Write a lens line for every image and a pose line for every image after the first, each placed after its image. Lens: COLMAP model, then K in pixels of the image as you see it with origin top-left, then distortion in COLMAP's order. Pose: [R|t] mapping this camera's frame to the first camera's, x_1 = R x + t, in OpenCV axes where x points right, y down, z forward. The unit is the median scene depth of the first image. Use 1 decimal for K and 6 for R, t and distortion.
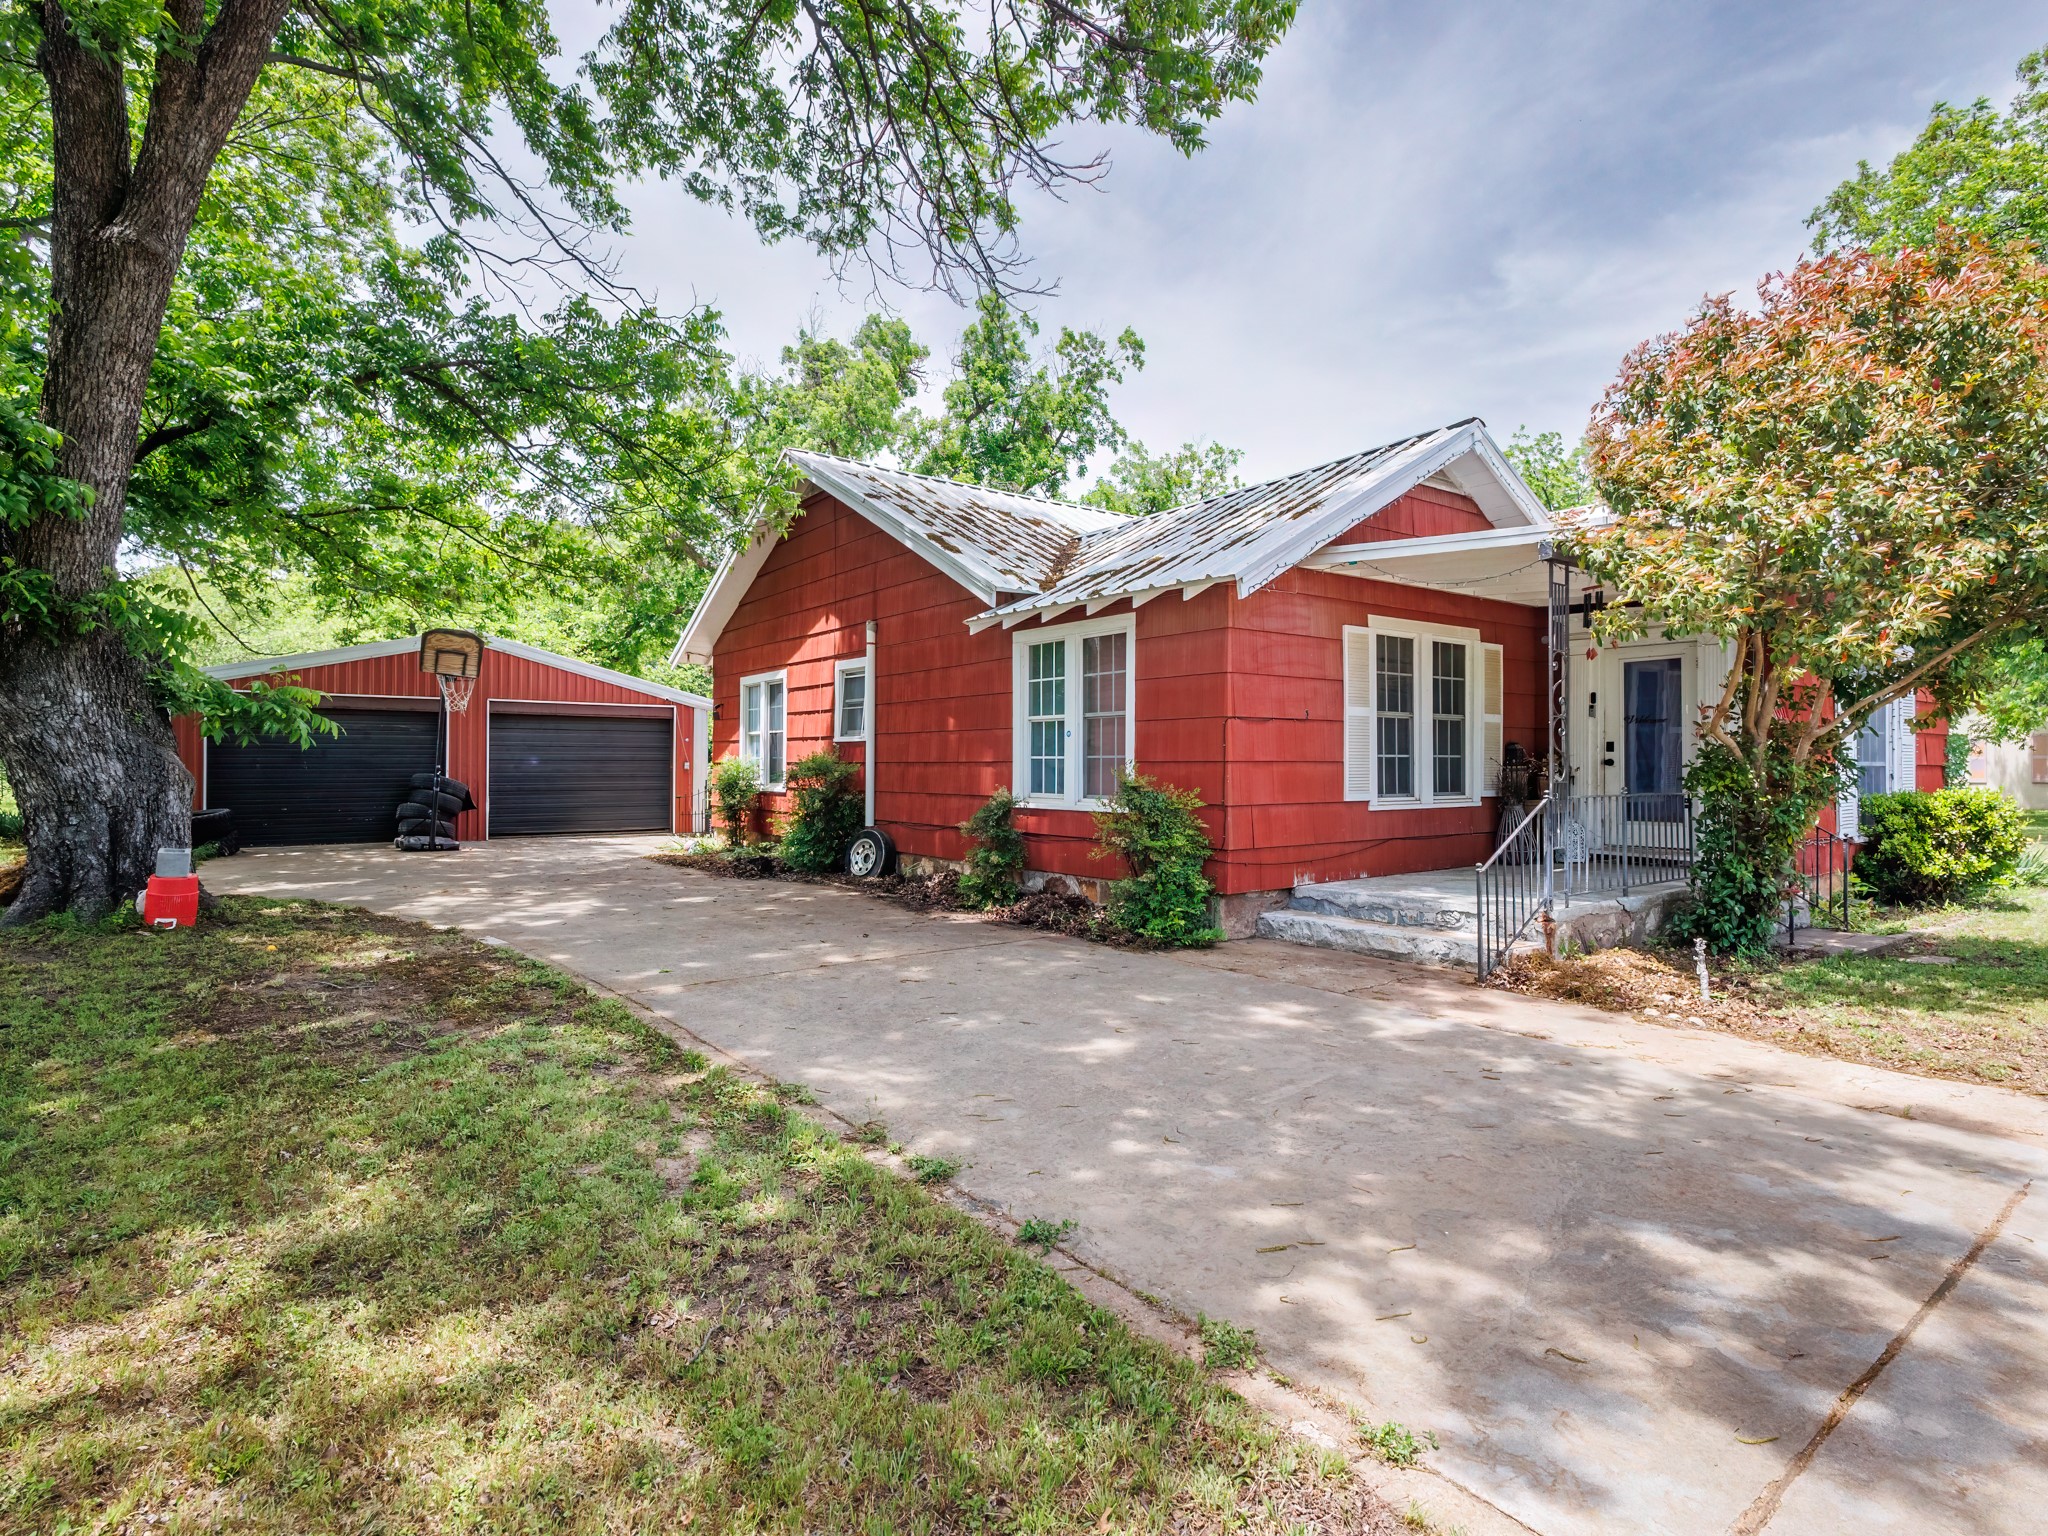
lens RADIAL K [[1035.7, 0, 1028.4], [0, 1035.7, 762.1], [0, 0, 1]] dist [-0.018778, 0.000913]
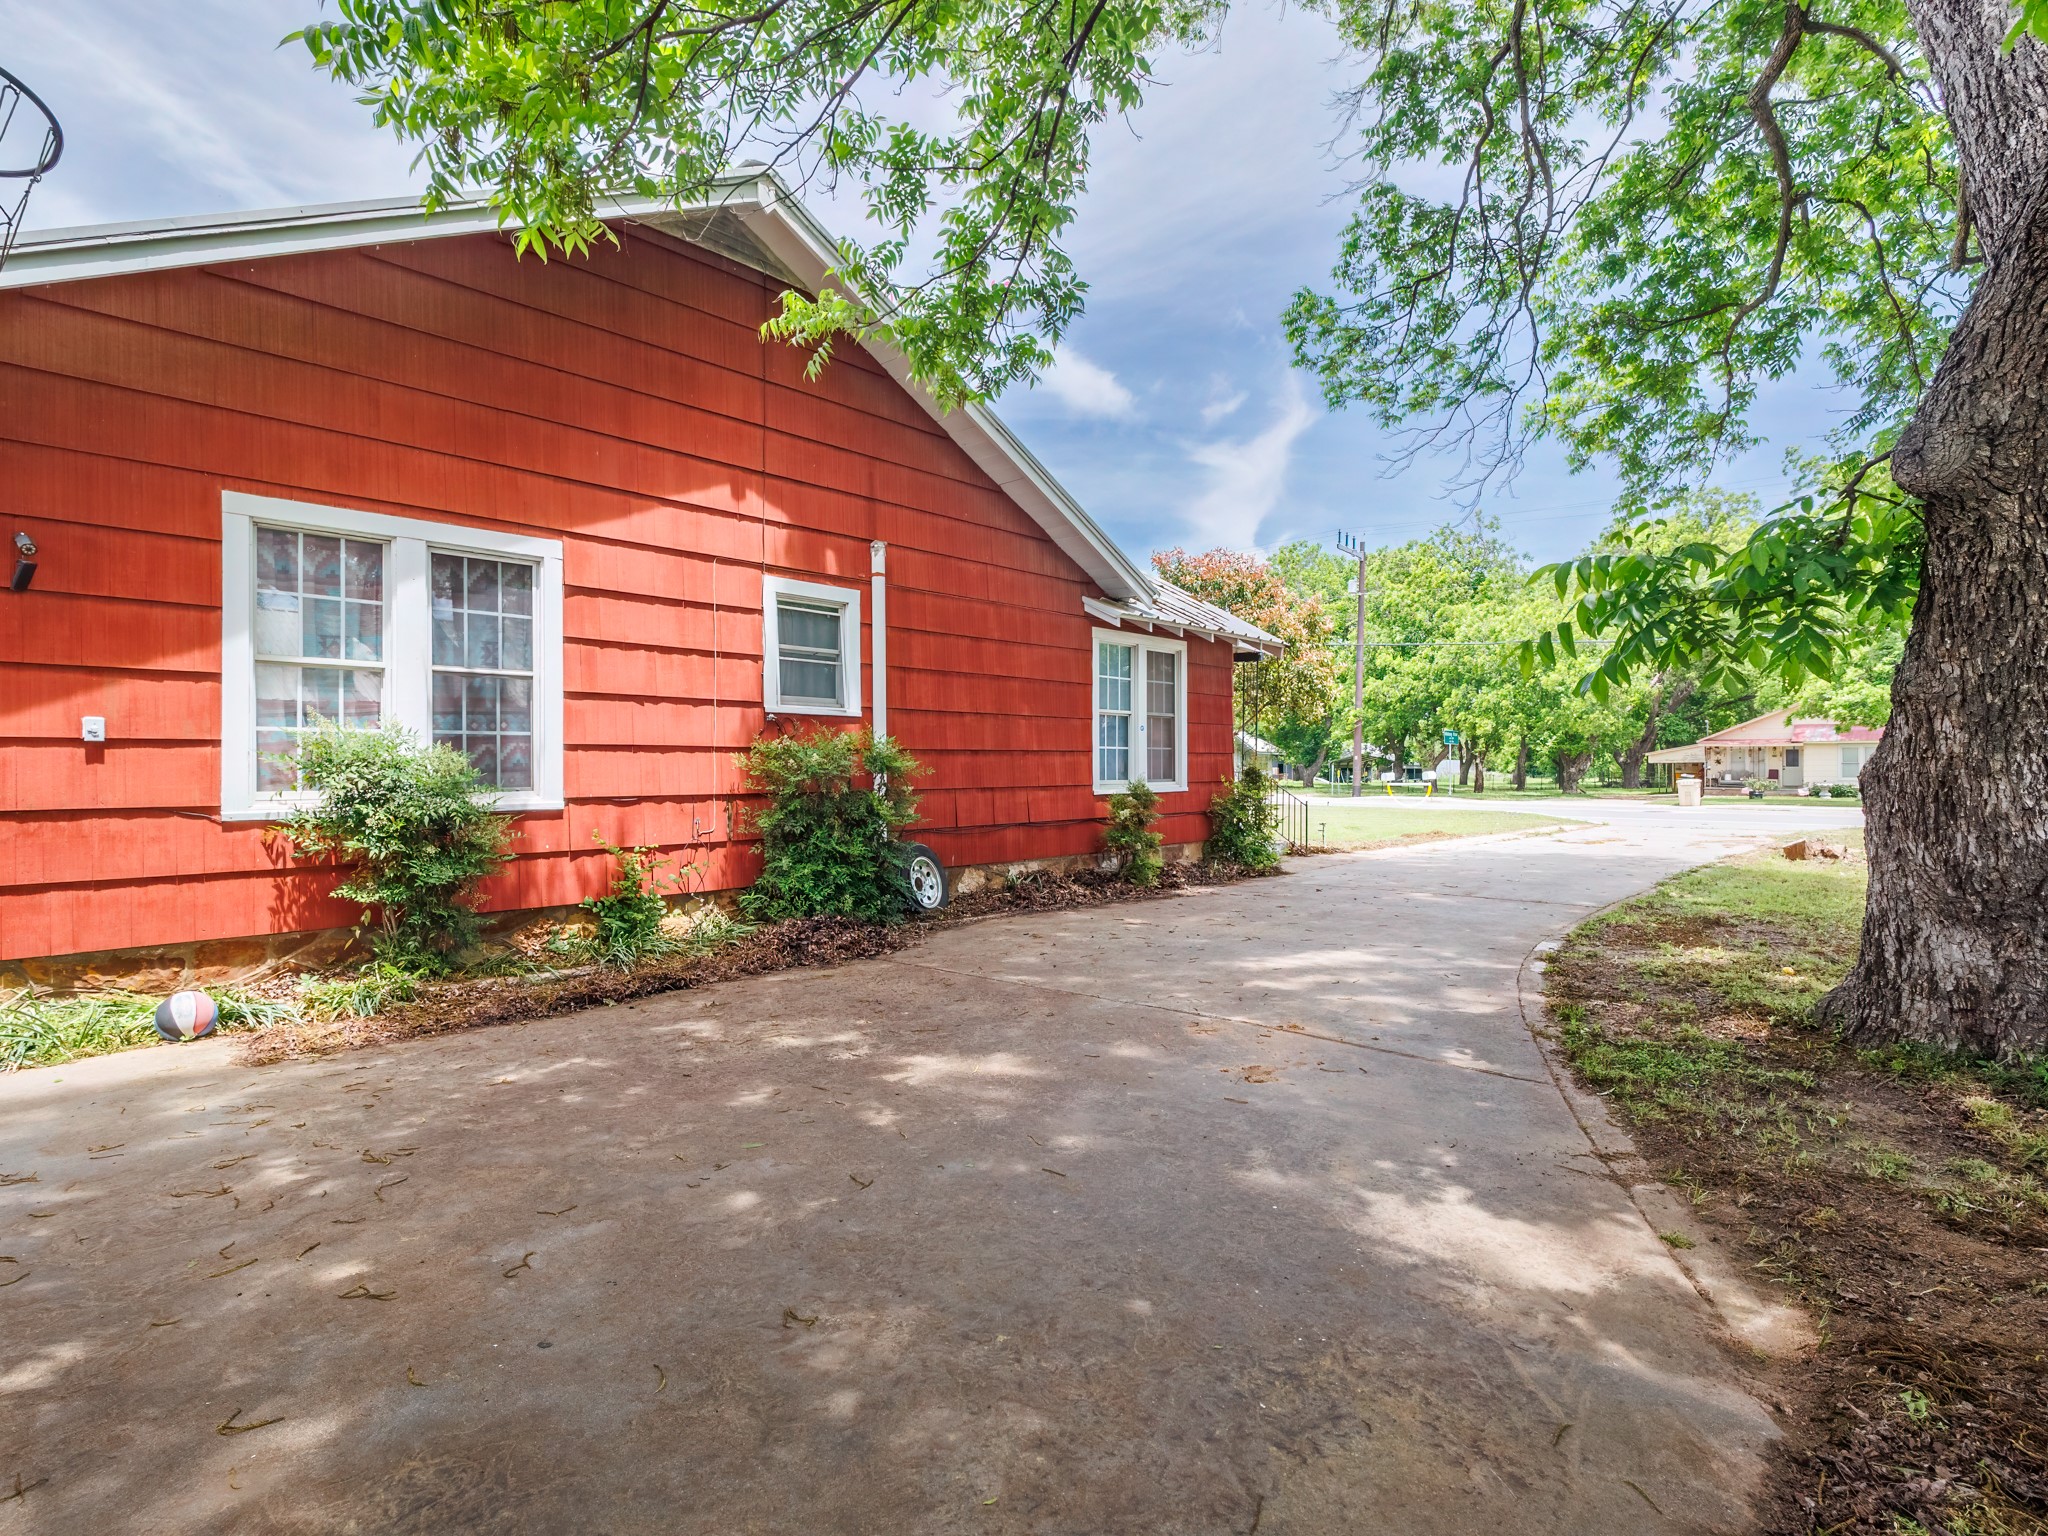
lens RADIAL K [[1157.8, 0, 1023.9], [0, 1157.8, 762.6], [0, 0, 1]] dist [-0.002093, -0.000355]
pose [[-0.223194, -0.003236, 0.974769, -1.158089], [-0.002987, 0.999992, 0.002636, 0.009110], [-0.974770, -0.002324, -0.223202, 1.355634]]
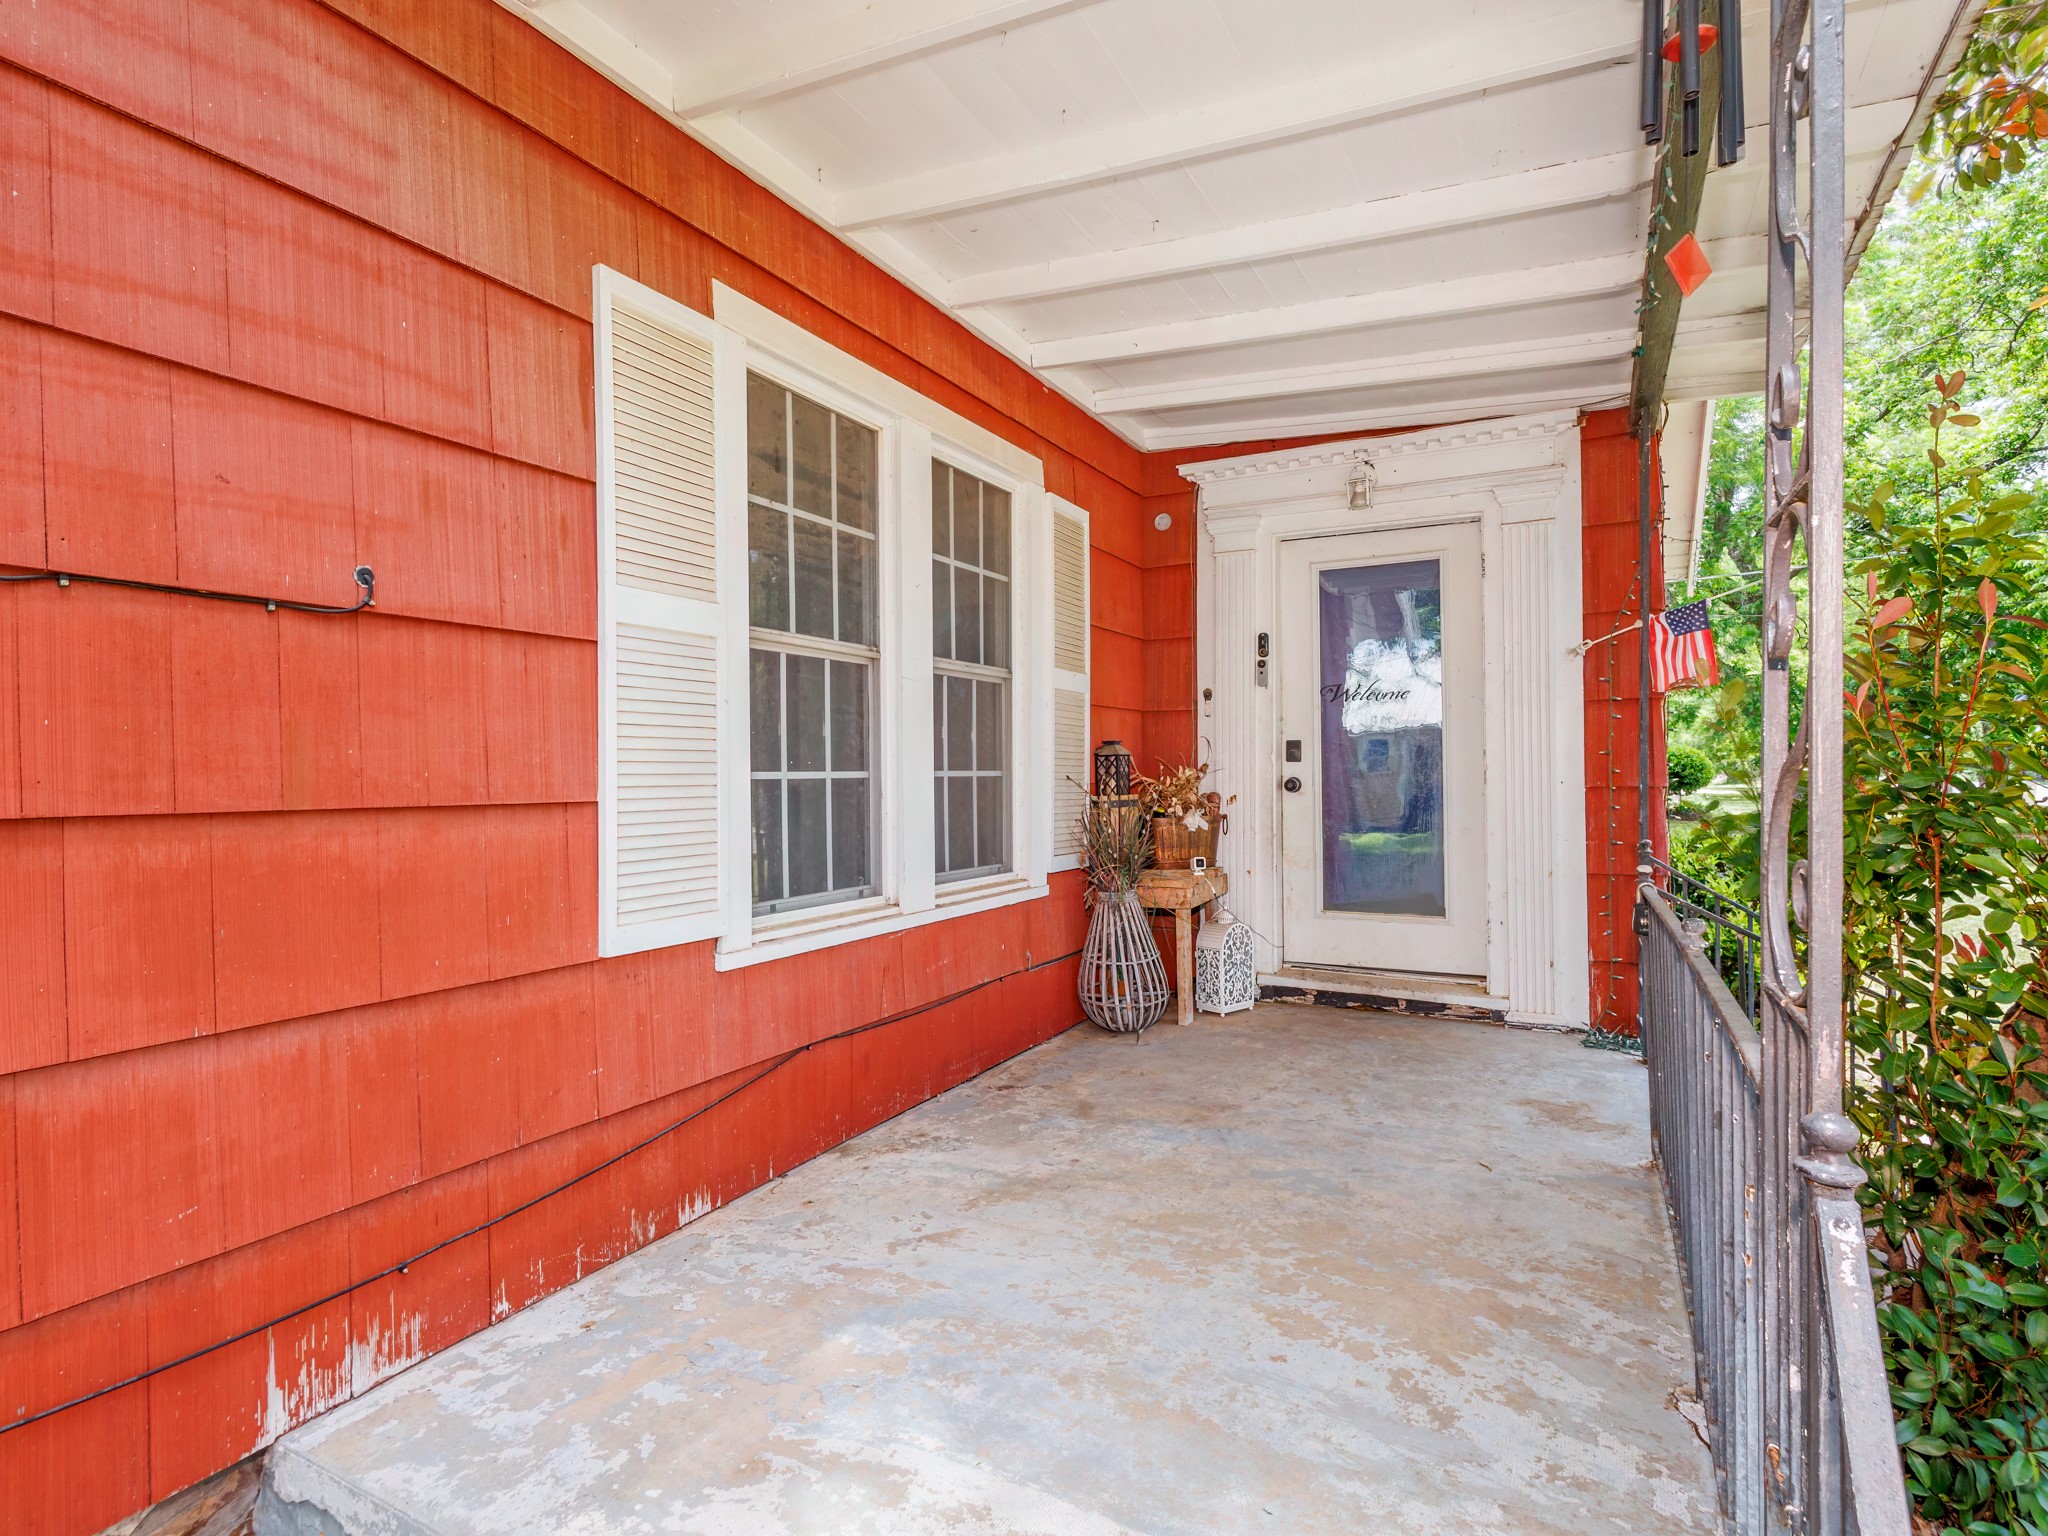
lens RADIAL K [[1157.8, 0, 1028.1], [0, 1157.8, 773.7], [0, 0, 1]] dist [-0.002093, -0.000355]
pose [[0.902515, -0.001892, 0.430654, 0.243537], [-0.000425, 0.999986, 0.005285, -0.007634], [-0.430658, -0.004953, 0.902502, 0.609911]]
